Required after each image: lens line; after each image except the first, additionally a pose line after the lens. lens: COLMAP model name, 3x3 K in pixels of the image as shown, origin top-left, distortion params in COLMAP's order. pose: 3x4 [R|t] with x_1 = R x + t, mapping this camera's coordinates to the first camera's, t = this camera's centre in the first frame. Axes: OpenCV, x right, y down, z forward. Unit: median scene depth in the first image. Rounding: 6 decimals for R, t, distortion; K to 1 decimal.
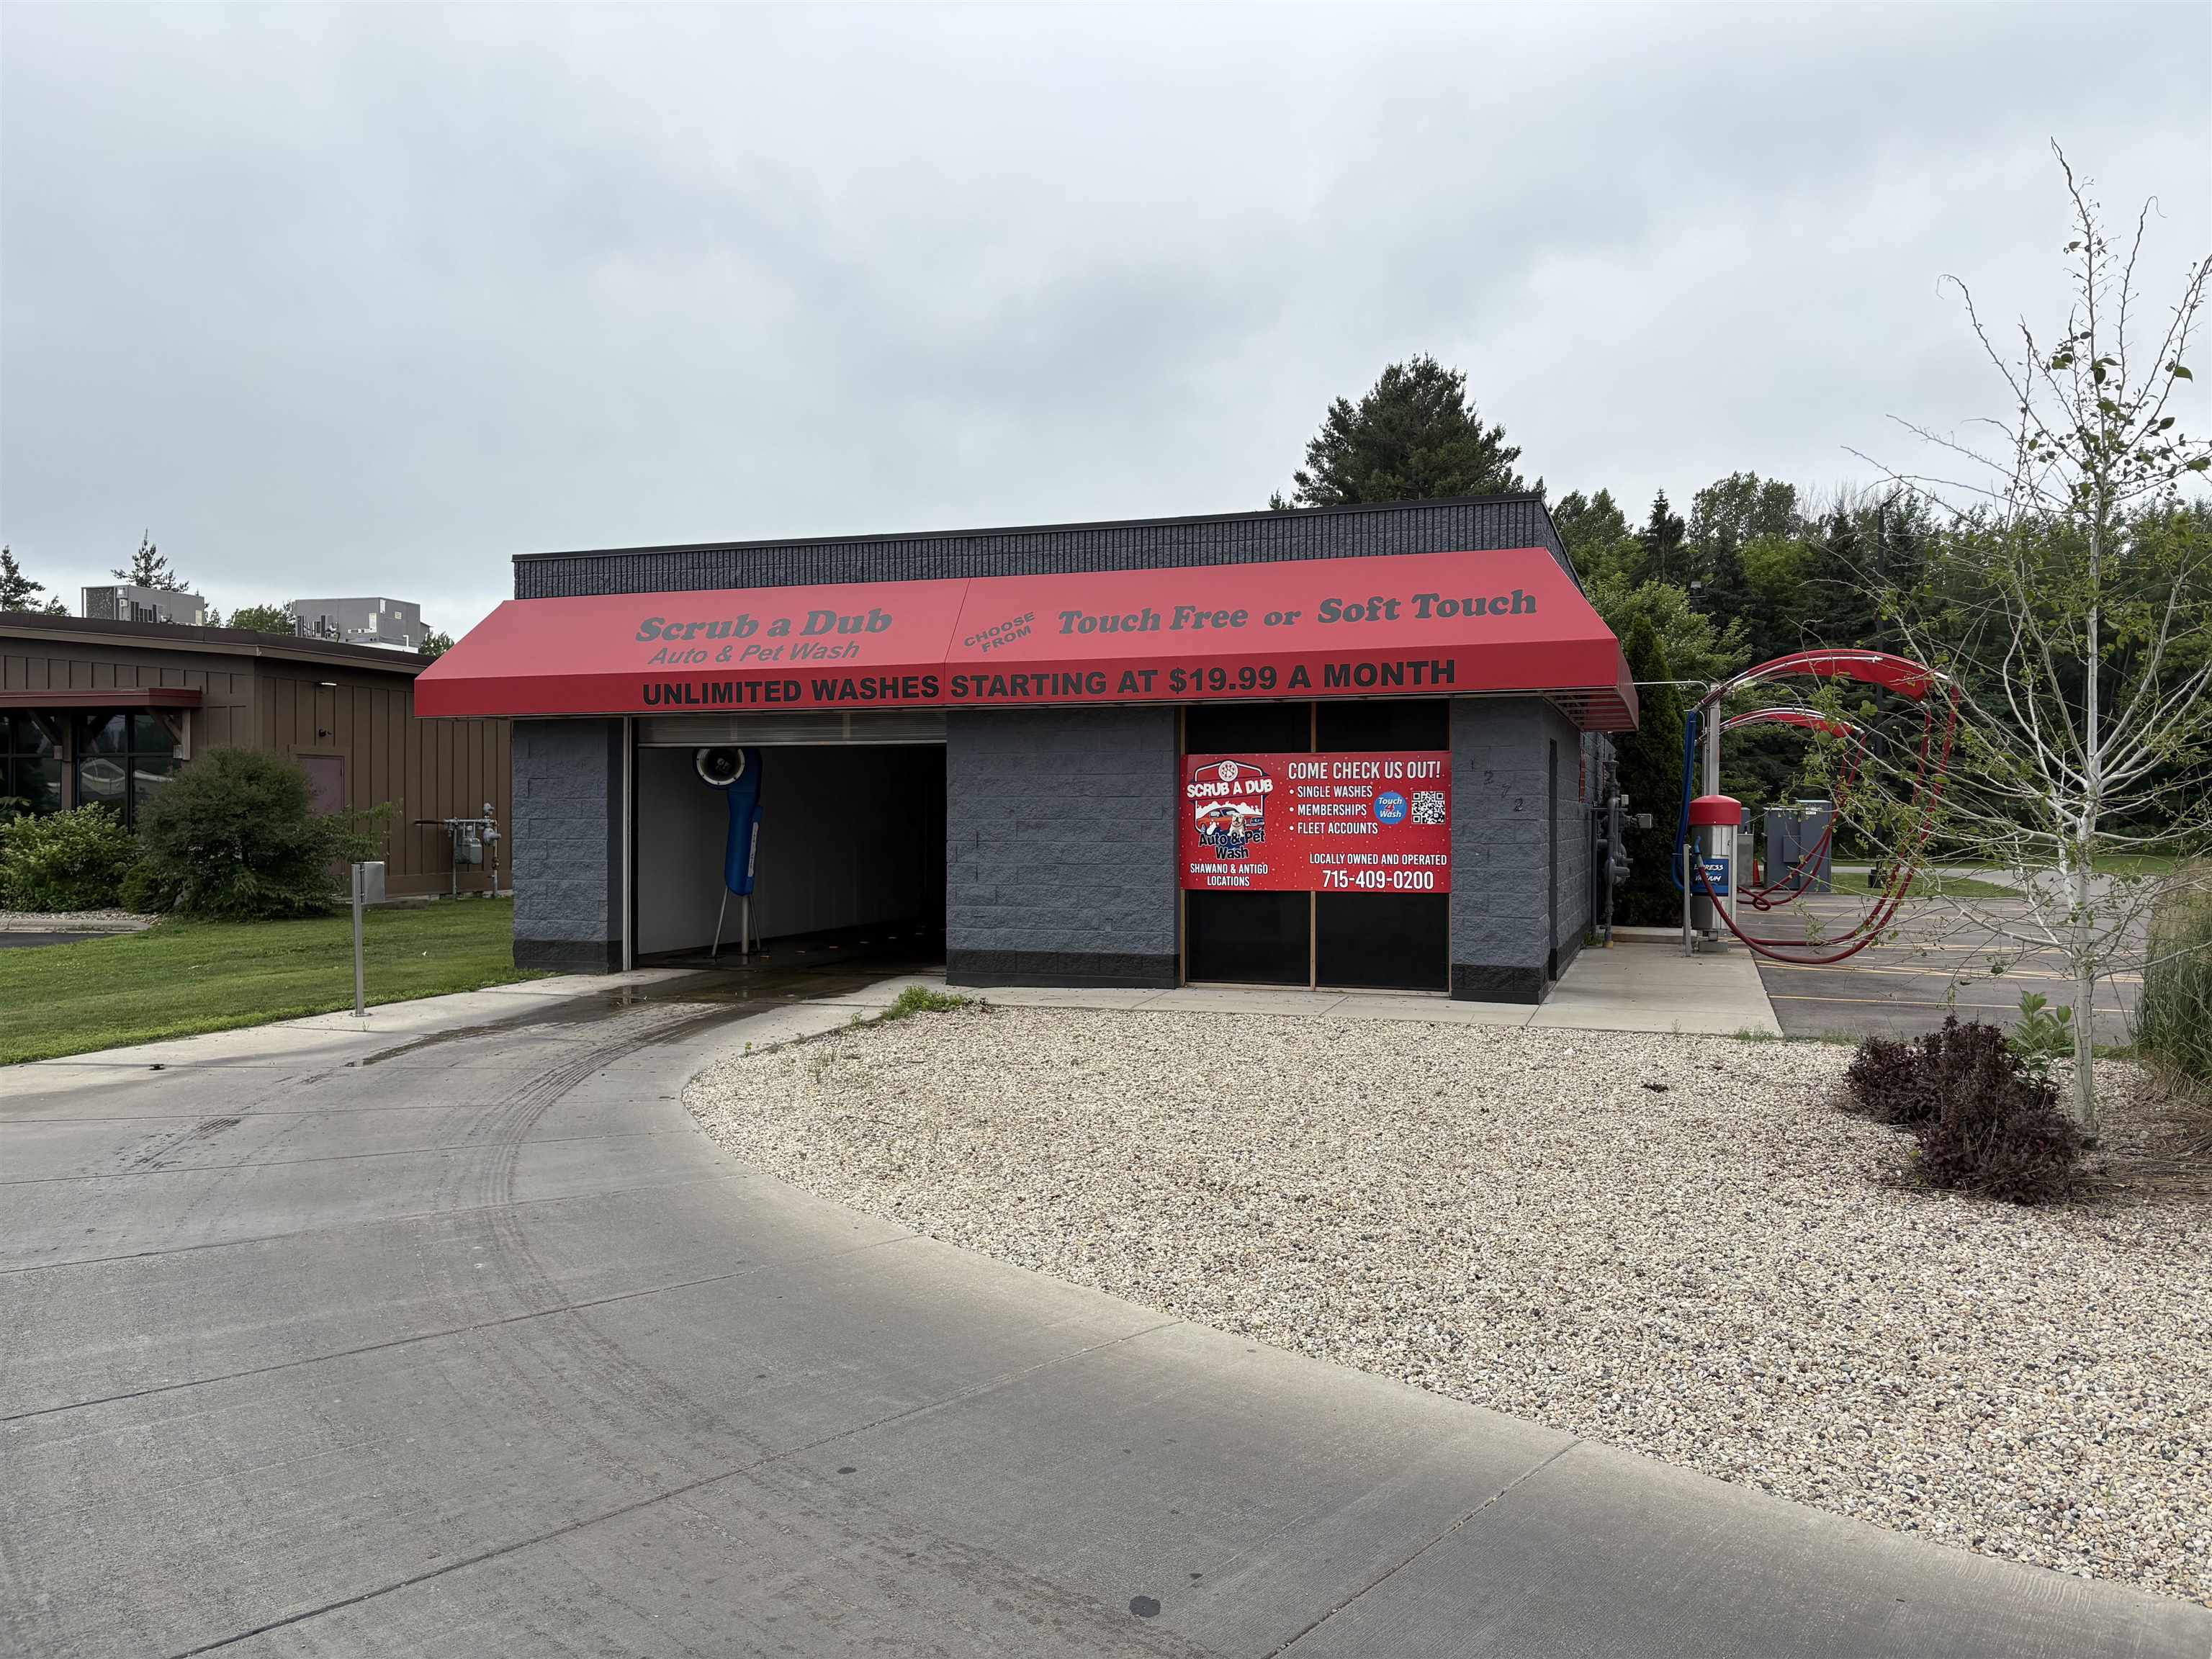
lens RADIAL K [[1646.0, 0, 1128.8], [0, 1646.0, 836.6], [0, 0, 1]] dist [0.089230, -0.115626]
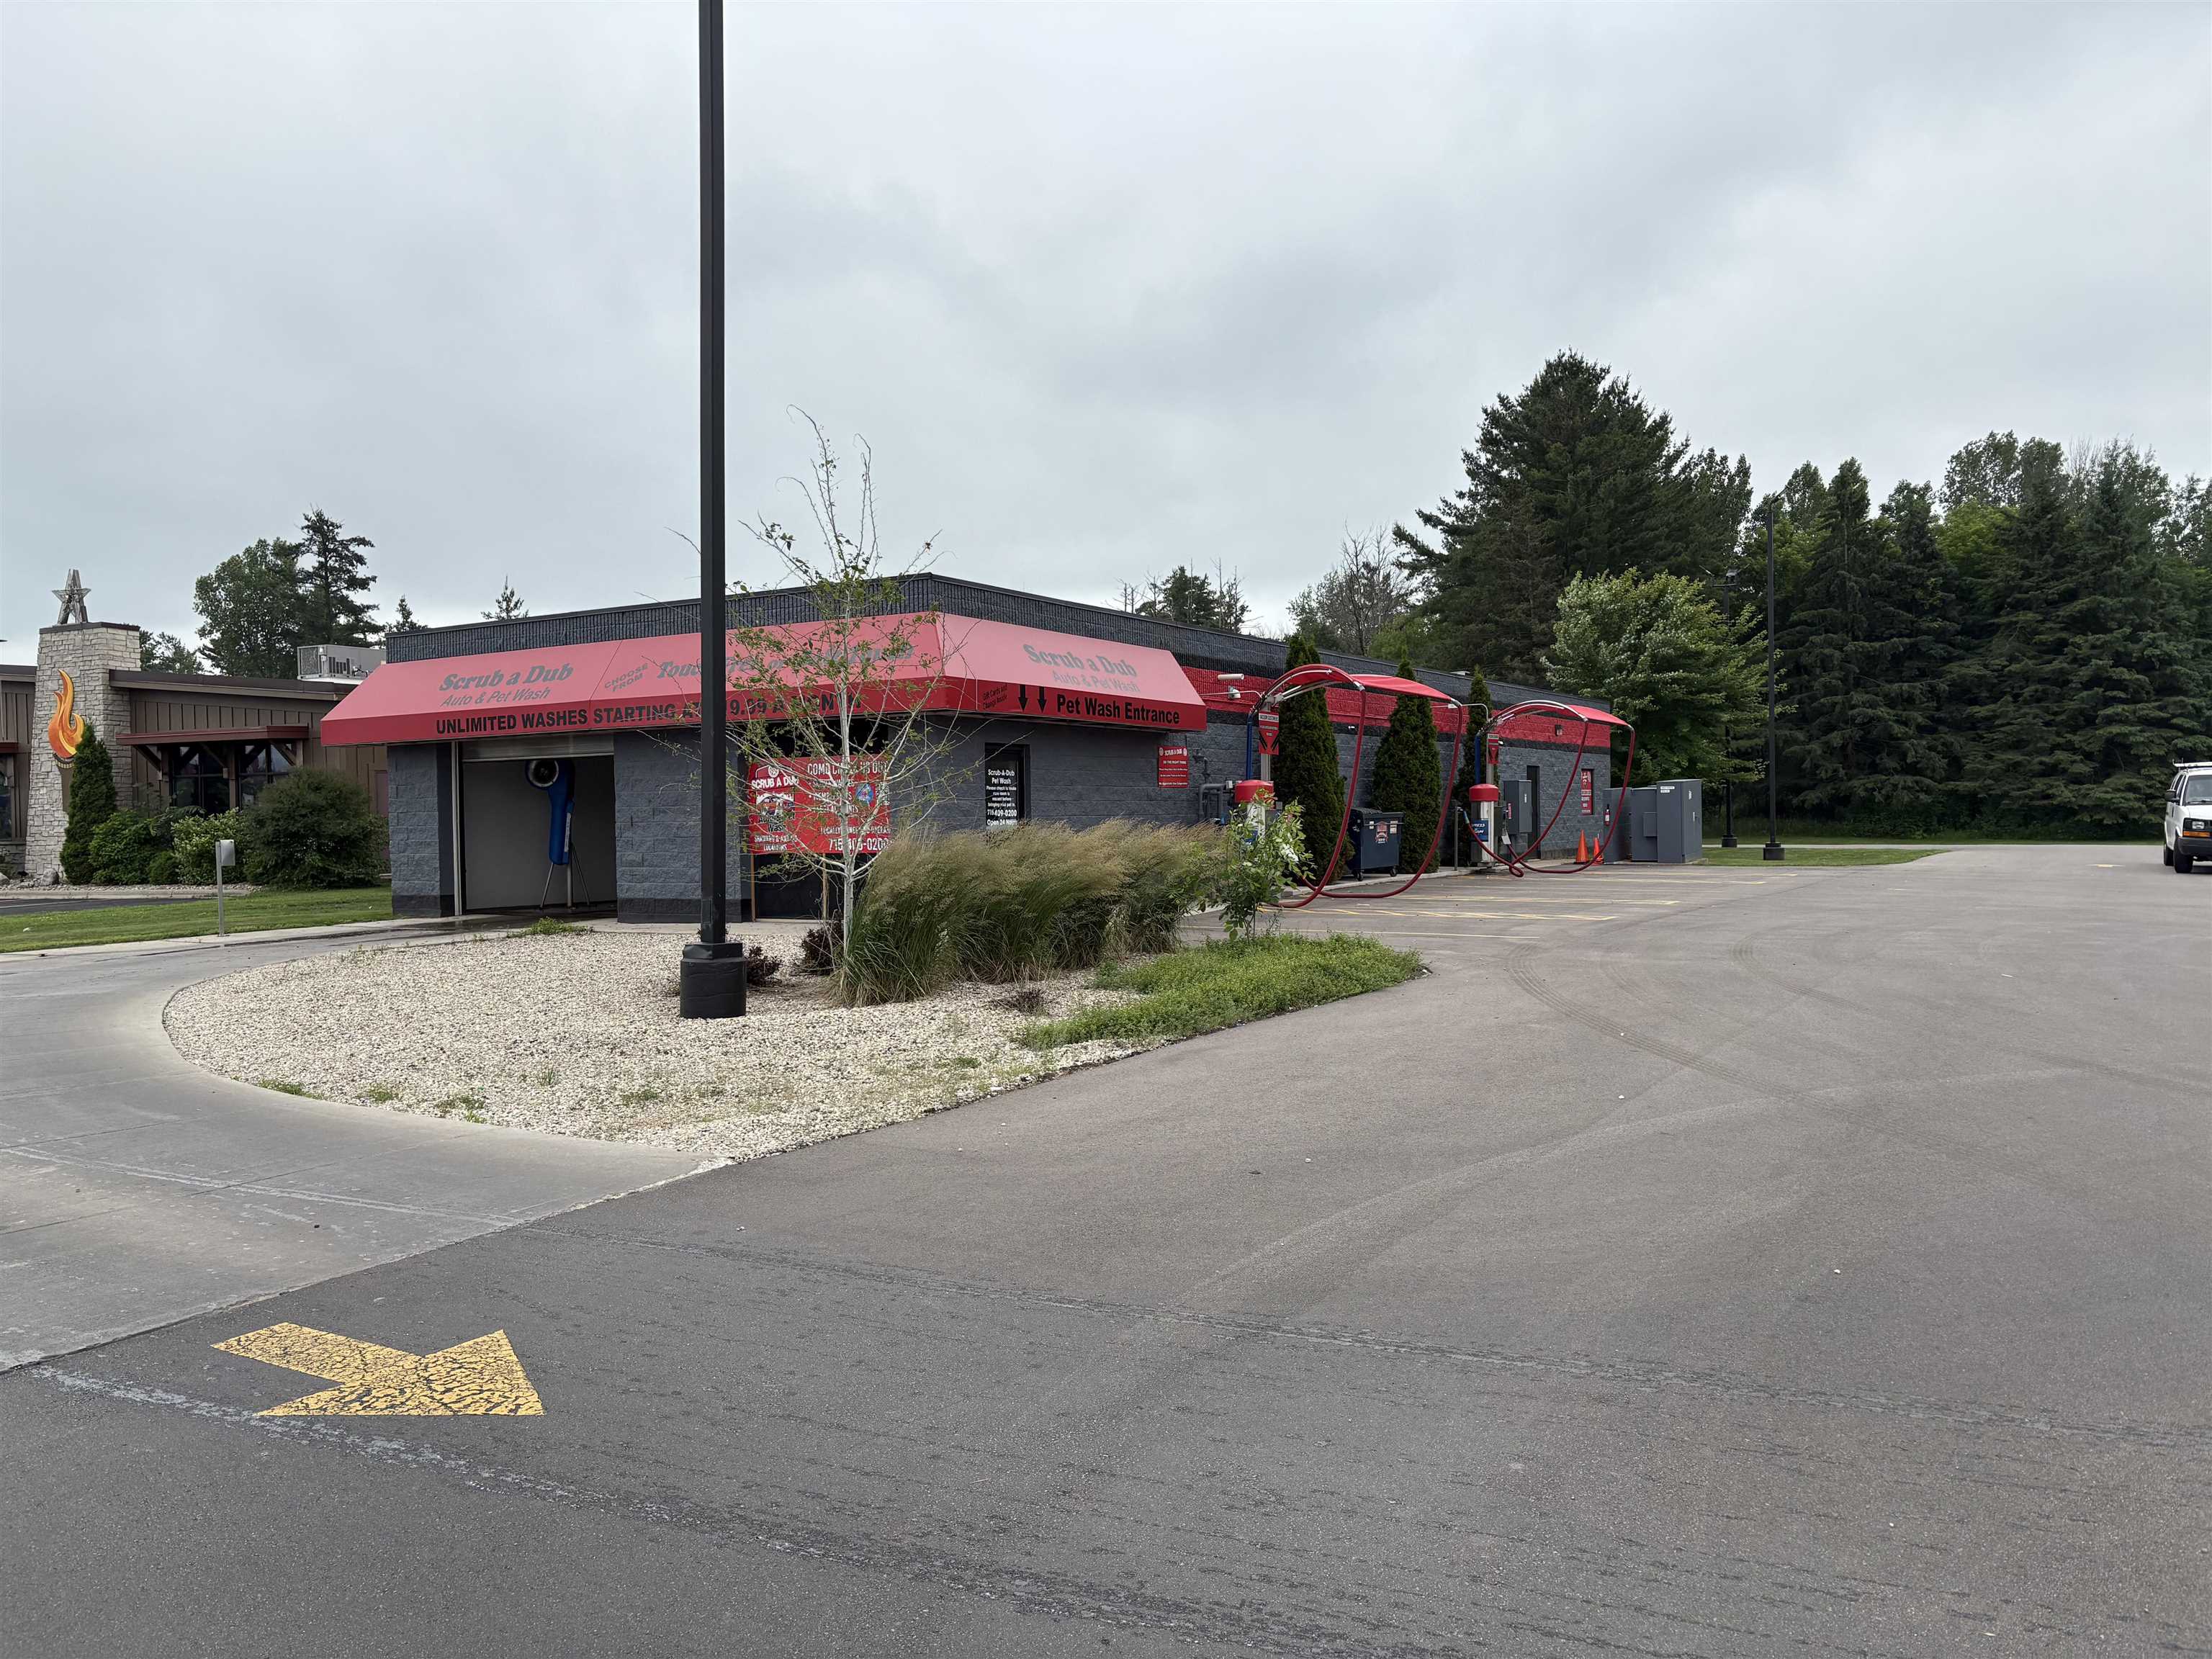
lens RADIAL K [[1666.8, 0, 1106.0], [0, 1666.8, 829.5], [0, 0, 1]] dist [0.077422, -0.120008]
pose [[0.973794, -0.014377, -0.226976, 0.656203], [0.013885, 0.999897, -0.003767, 0.020566], [0.227007, 0.000517, 0.973893, -0.339668]]
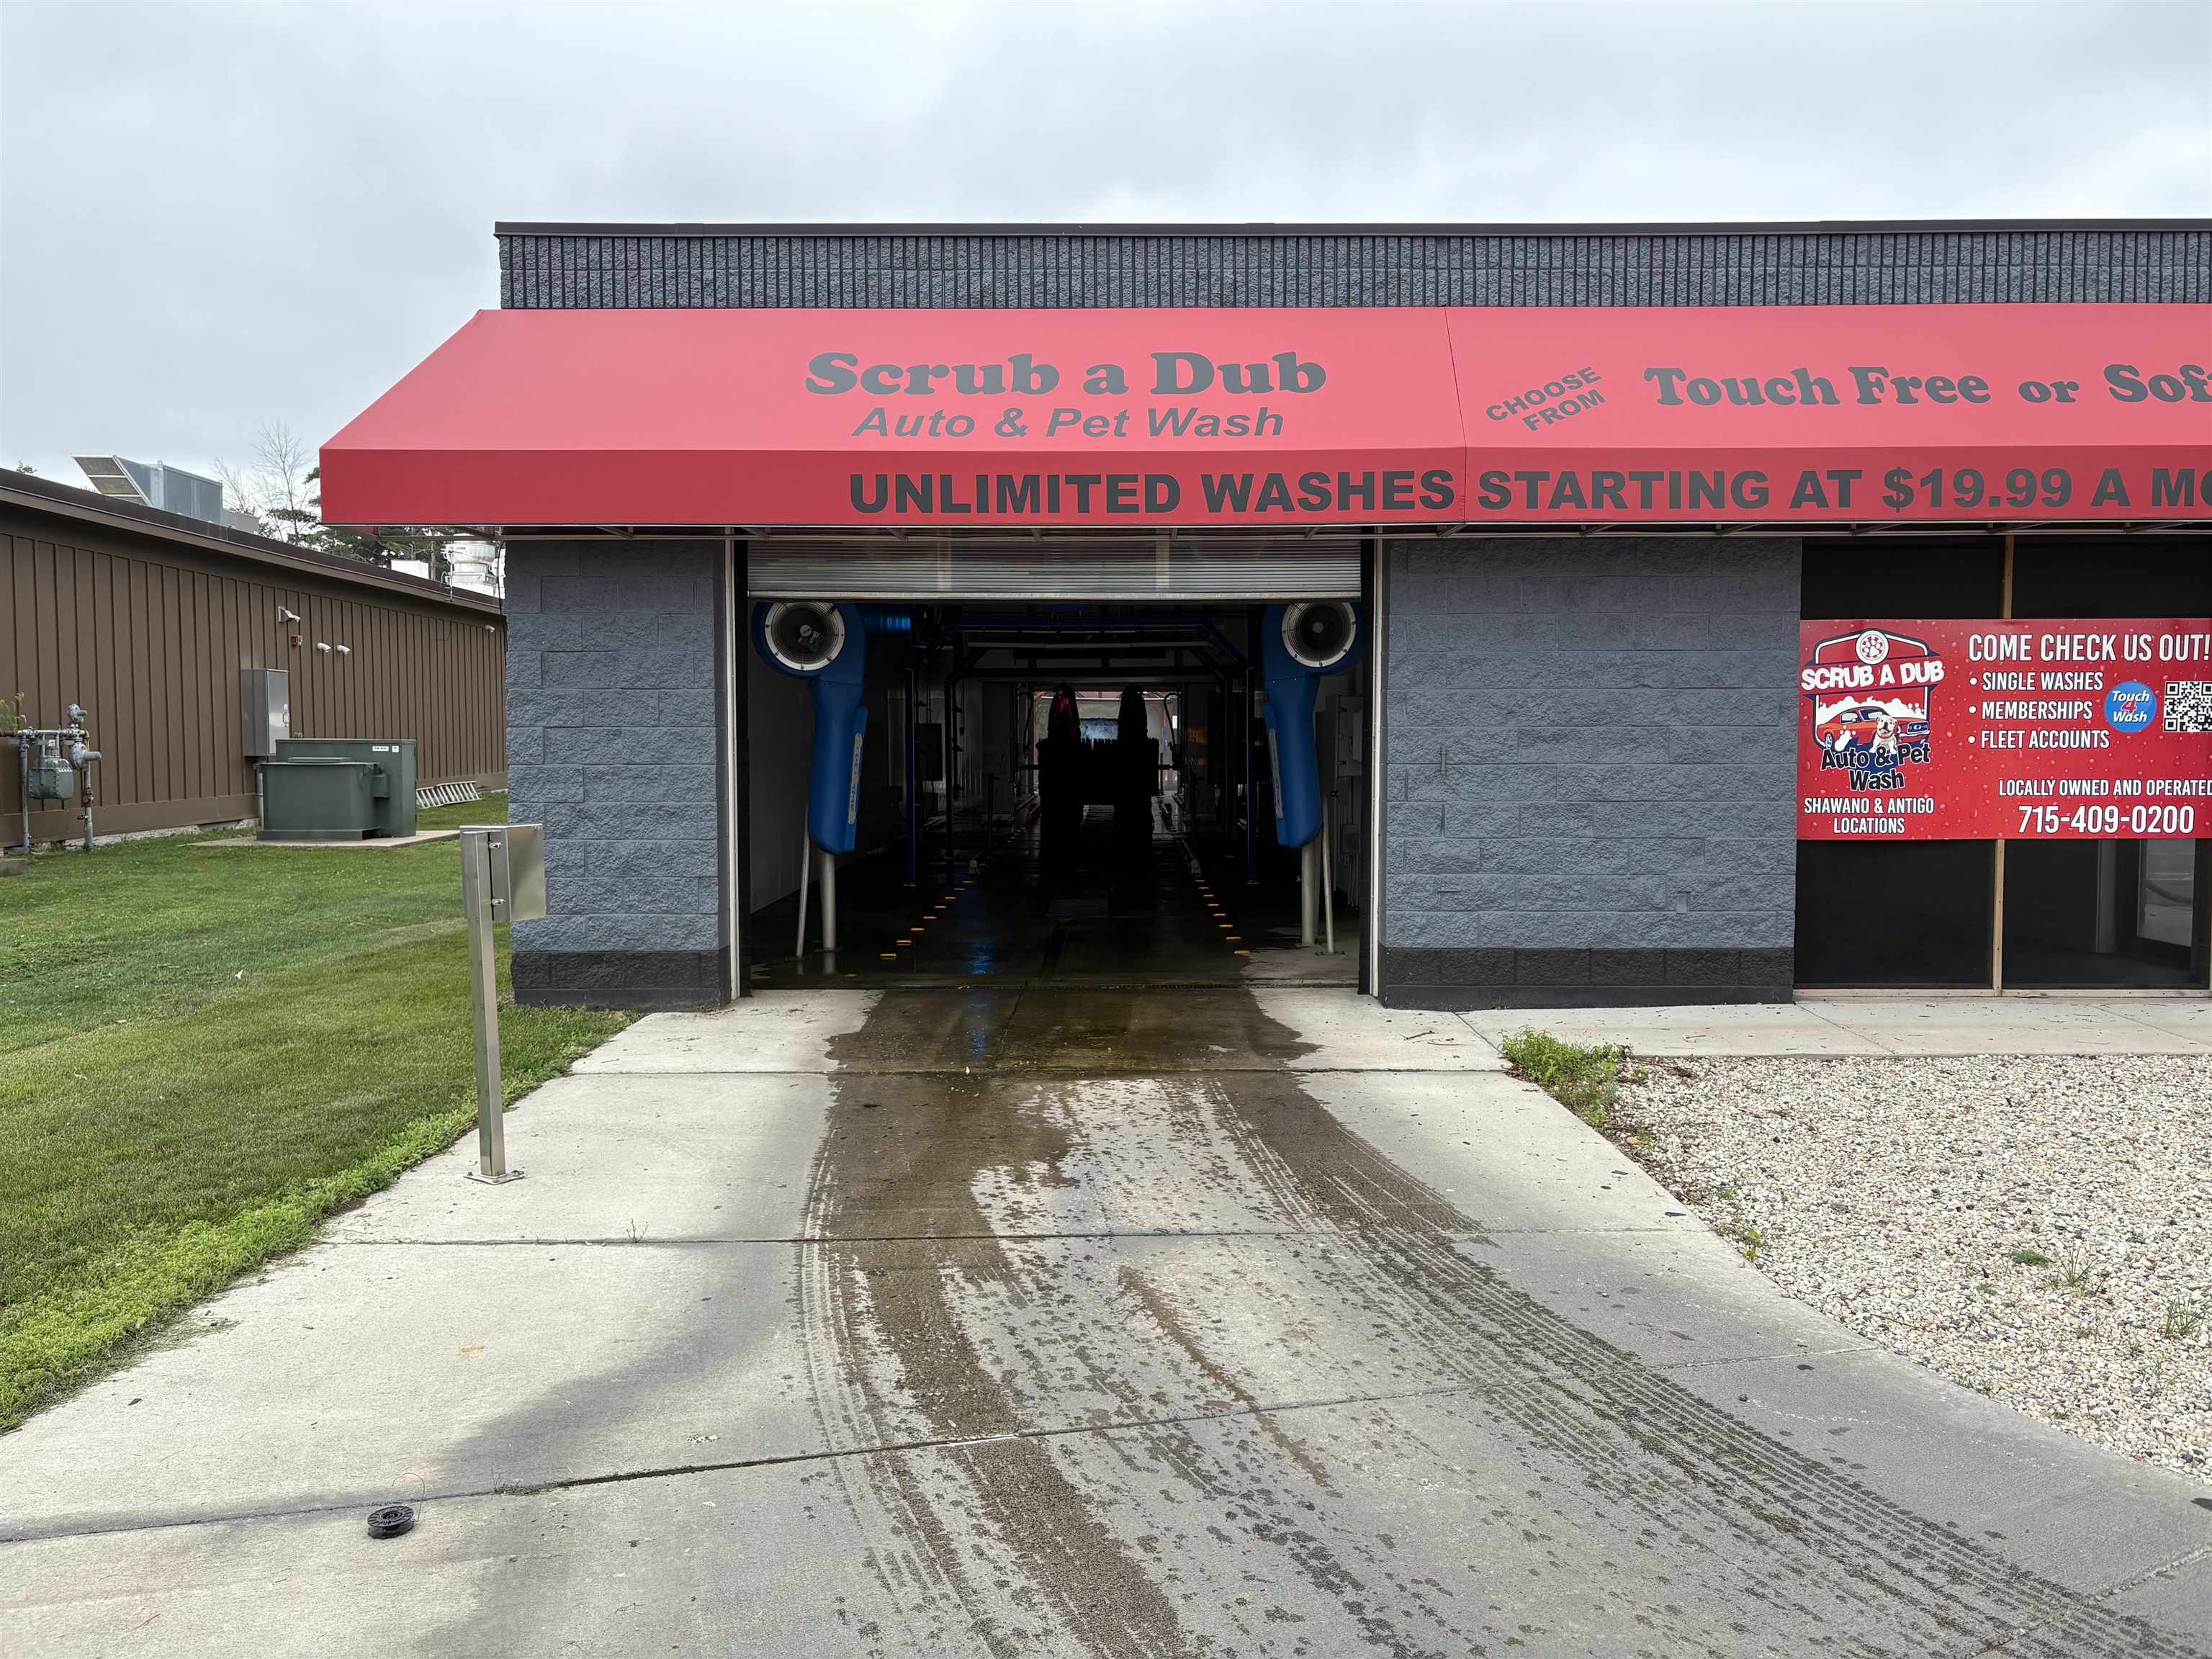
lens RADIAL K [[1666.8, 0, 1106.0], [0, 1666.8, 829.5], [0, 0, 1]] dist [0.077422, -0.120008]
pose [[0.949995, -0.019777, 0.311637, -0.401296], [0.004569, 0.998766, 0.049458, -0.004102], [-0.312230, -0.045561, 0.948913, 0.478957]]
